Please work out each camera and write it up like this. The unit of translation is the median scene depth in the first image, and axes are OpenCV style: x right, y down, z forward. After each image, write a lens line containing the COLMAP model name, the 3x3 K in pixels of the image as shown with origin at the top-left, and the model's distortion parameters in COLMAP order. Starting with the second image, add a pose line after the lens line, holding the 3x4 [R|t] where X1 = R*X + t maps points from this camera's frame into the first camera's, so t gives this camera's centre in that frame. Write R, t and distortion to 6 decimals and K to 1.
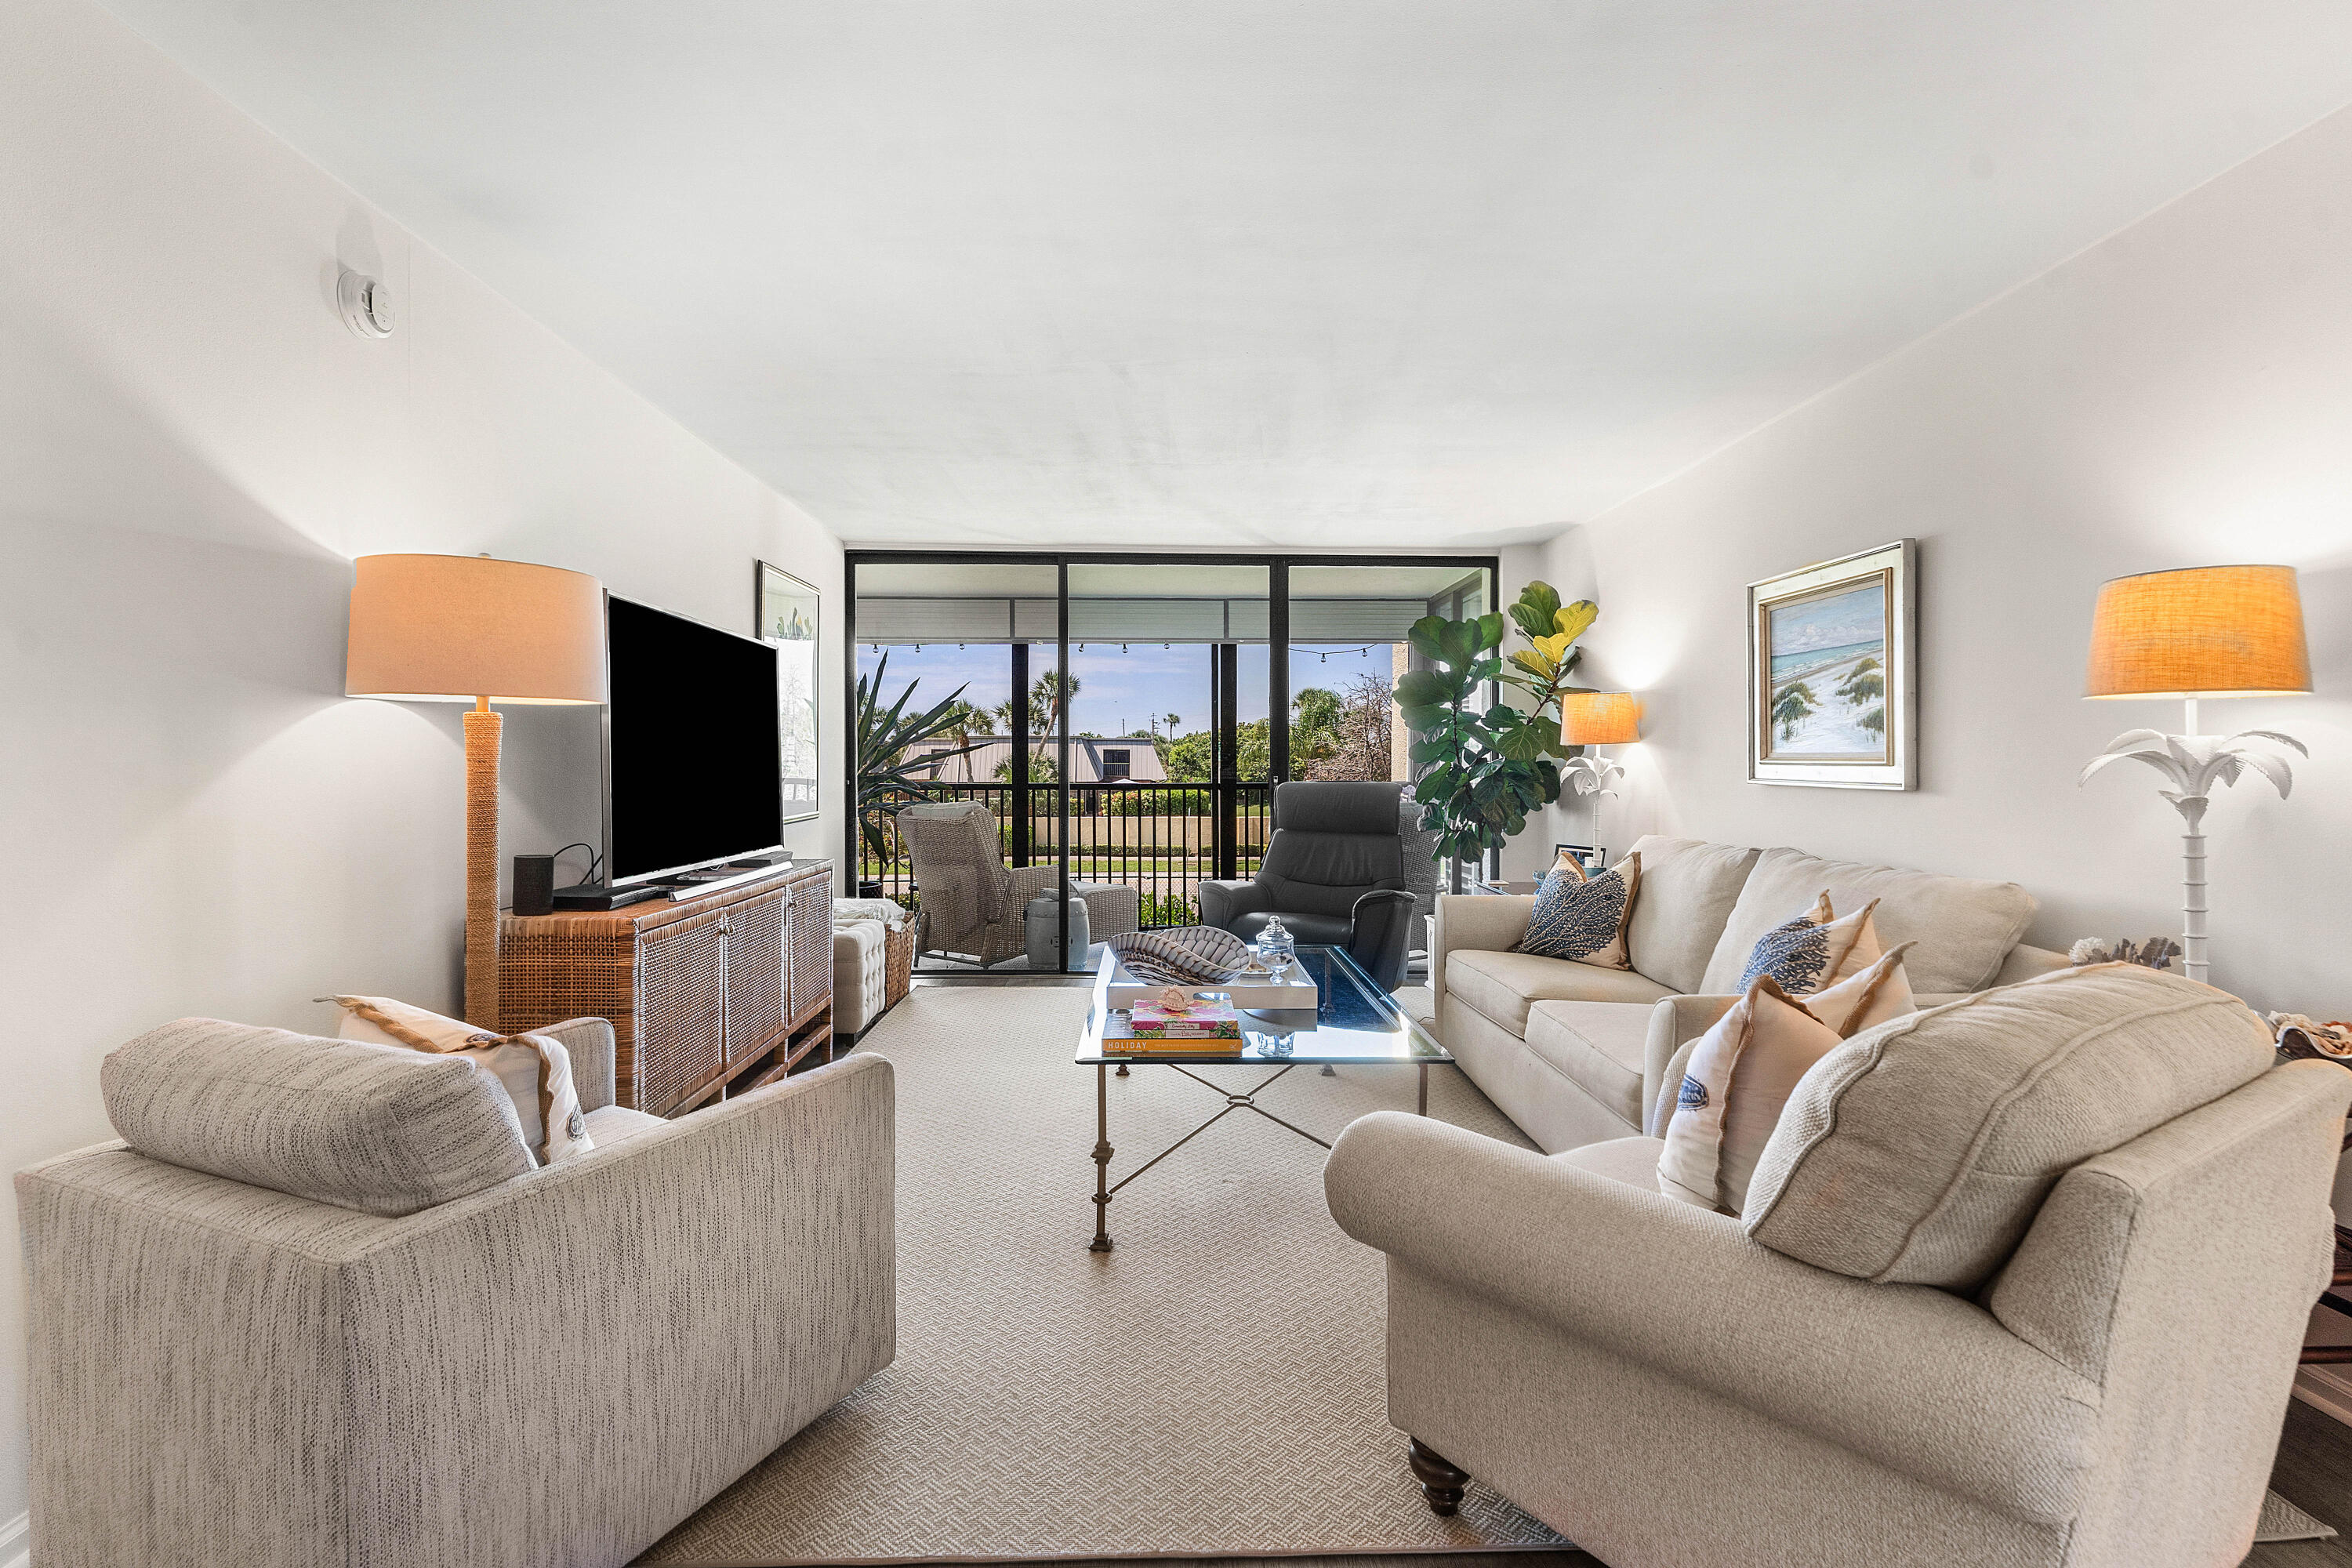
lens RADIAL K [[1094.2, 0, 1162.8], [0, 1094.2, 769.5], [0, 0, 1]] dist [0.000466, -0.000099]
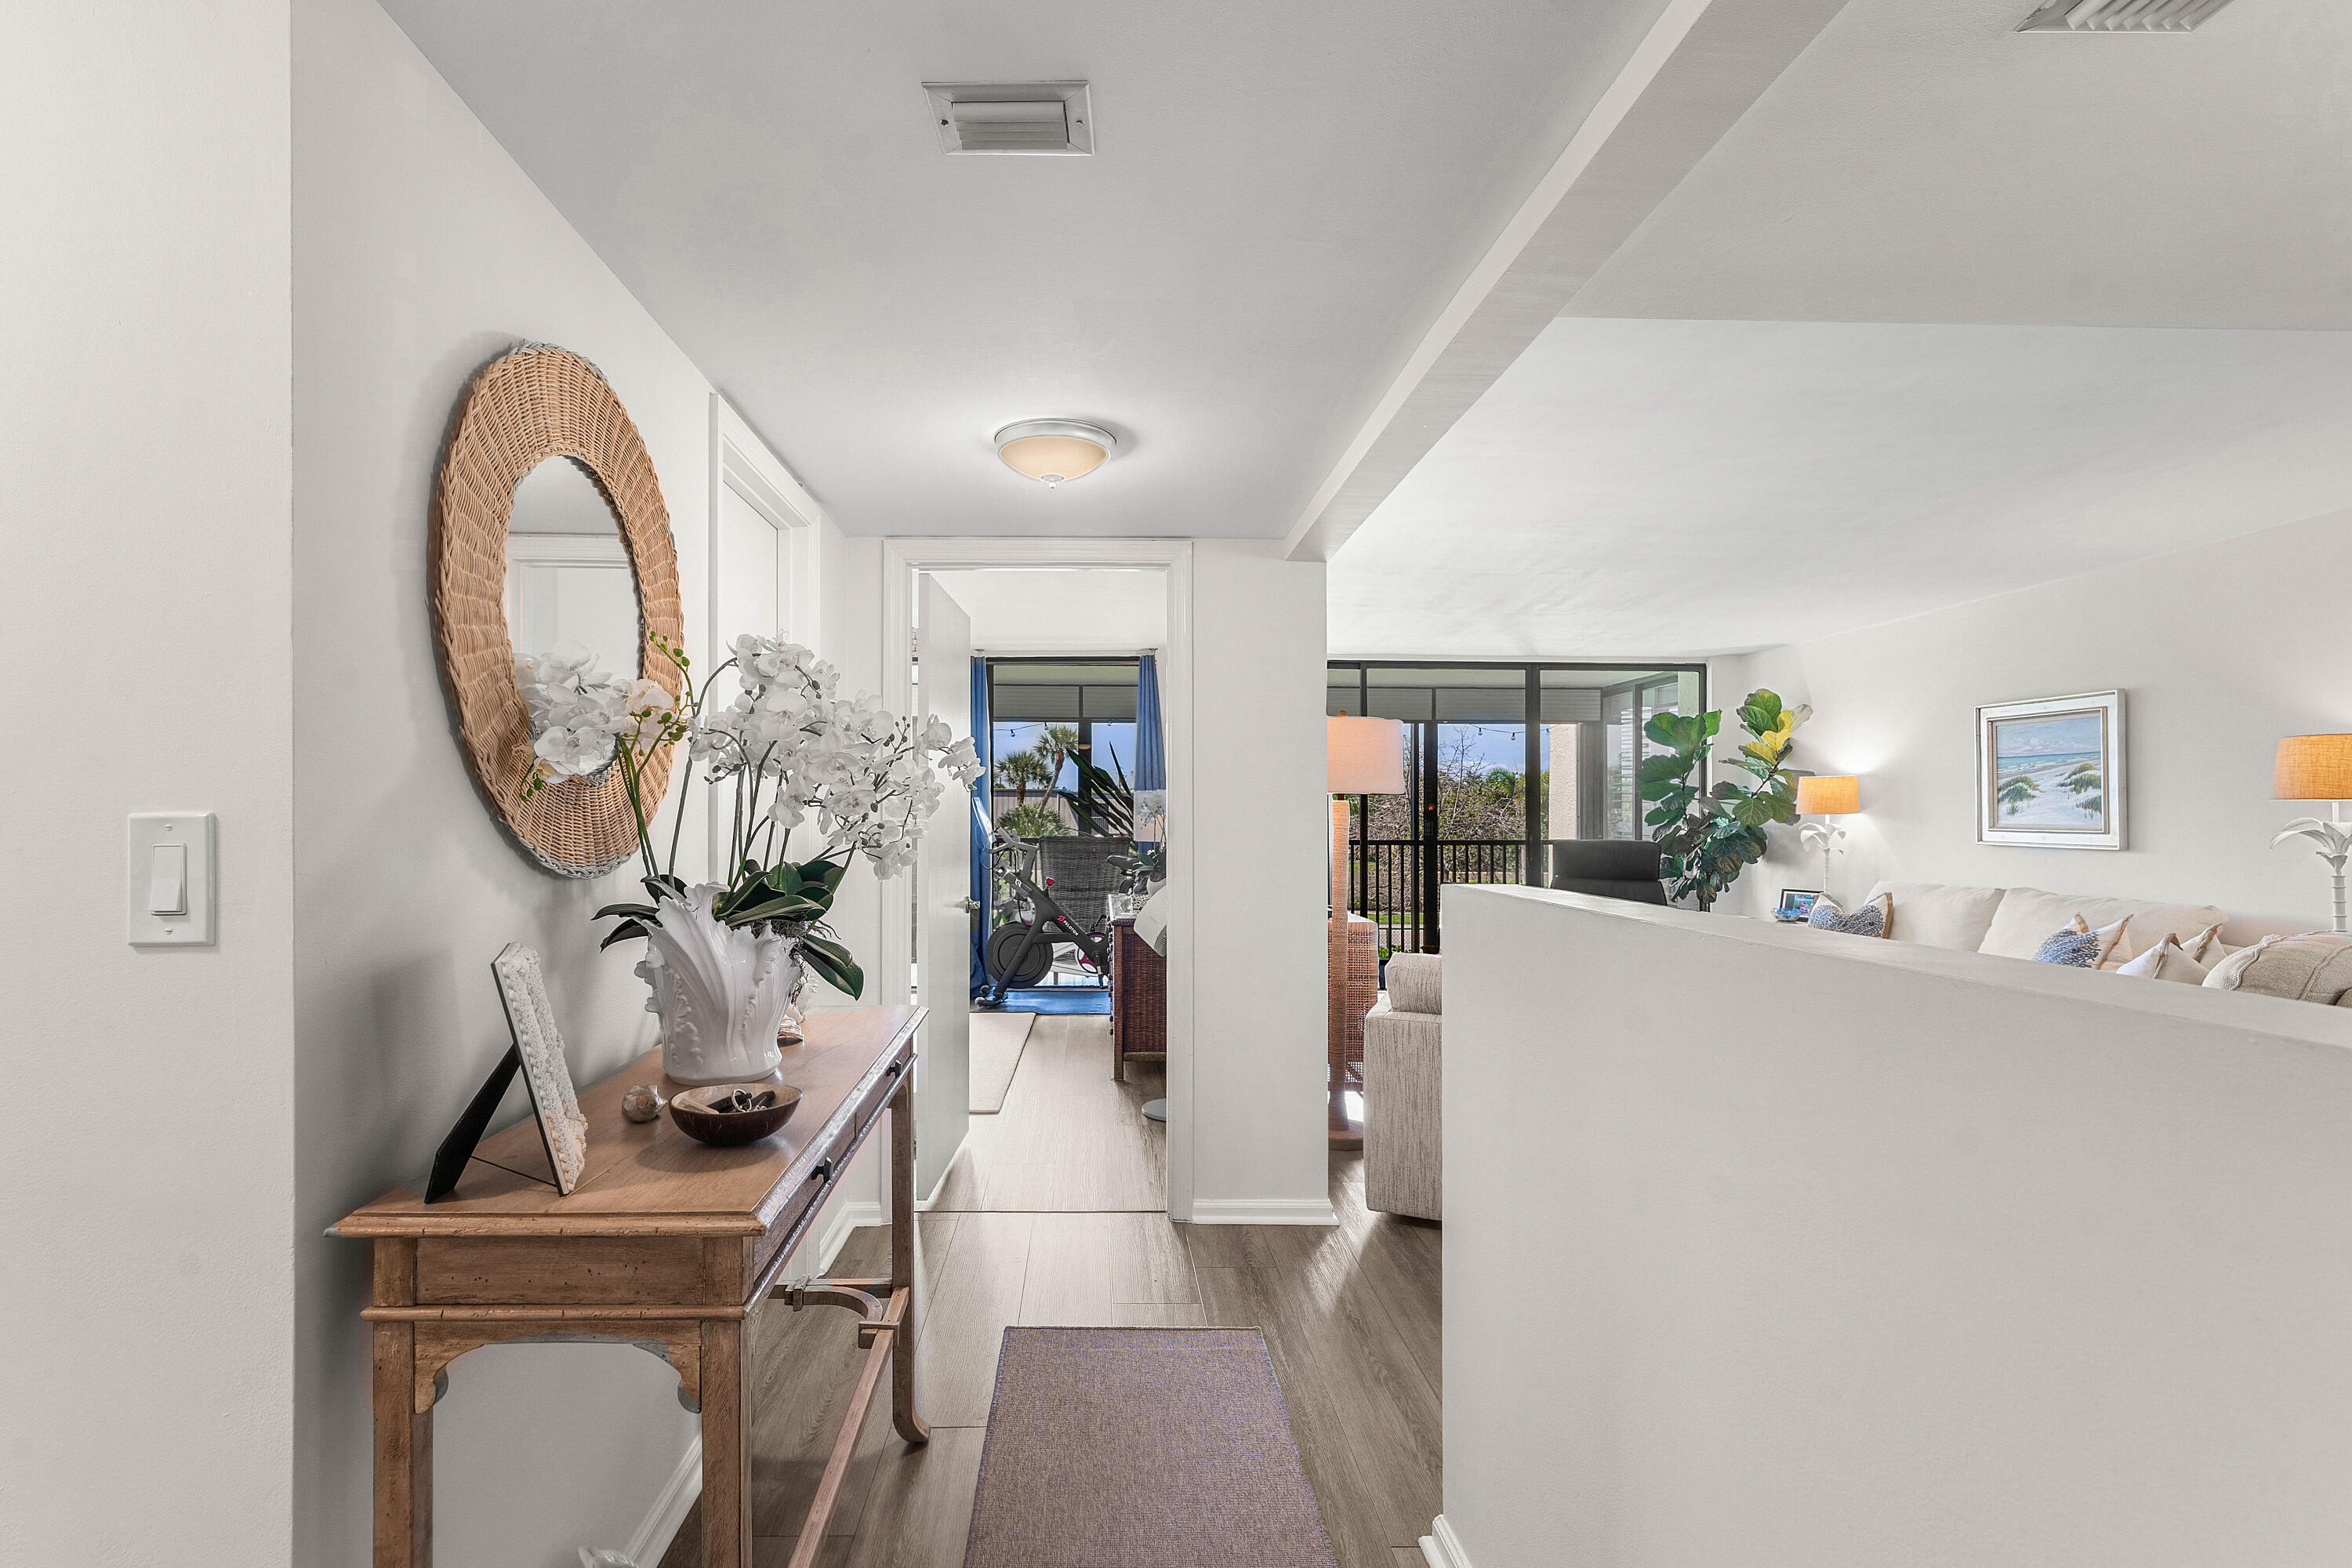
lens RADIAL K [[1131.4, 0, 1071.2], [0, 1131.4, 794.4], [0, 0, 1]] dist [-0.000693, -0.000984]
pose [[0.999572, 0.007793, -0.028214, -0.692032], [-0.008492, 0.999658, -0.024731, -0.007086], [0.028011, 0.024960, 0.999296, -0.584375]]
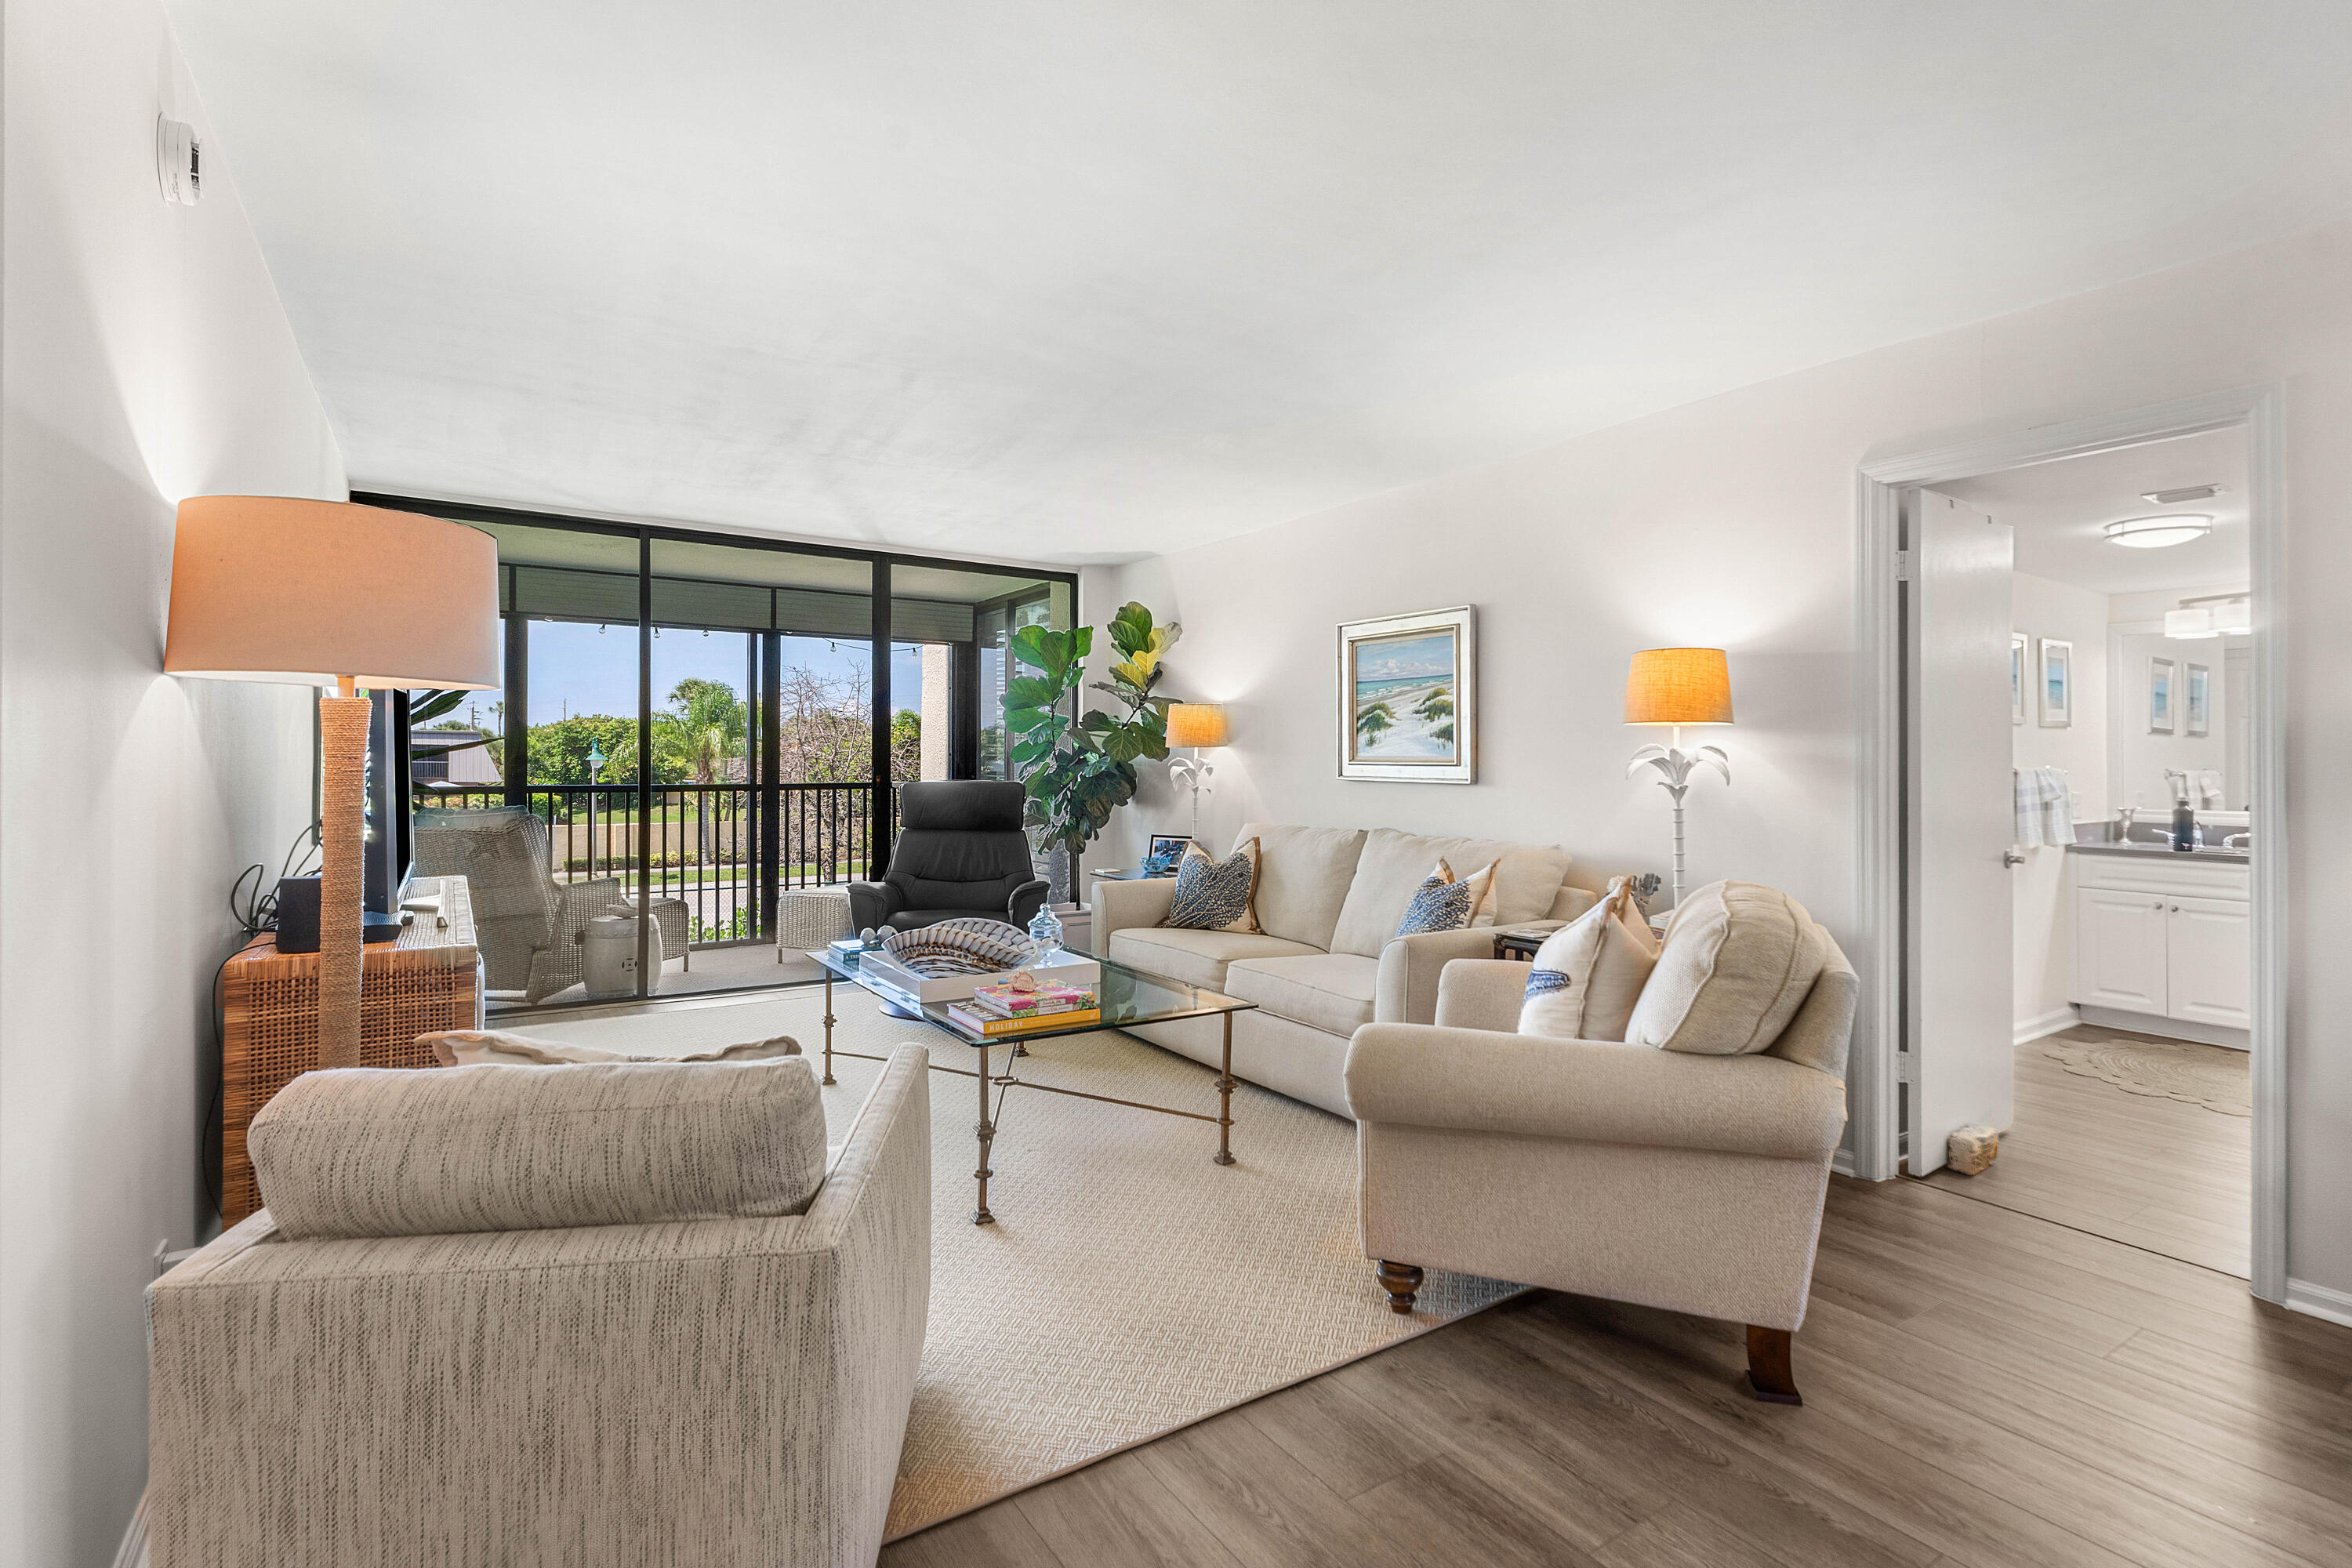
lens RADIAL K [[1135.6, 0, 1192.6], [0, 1135.6, 756.3], [0, 0, 1]] dist [-0.003226, -0.000471]
pose [[0.842451, 0.006430, 0.538734, -0.364317], [-0.000111, 0.999931, -0.011762, 0.000960], [-0.538773, 0.009849, 0.842394, -0.028342]]
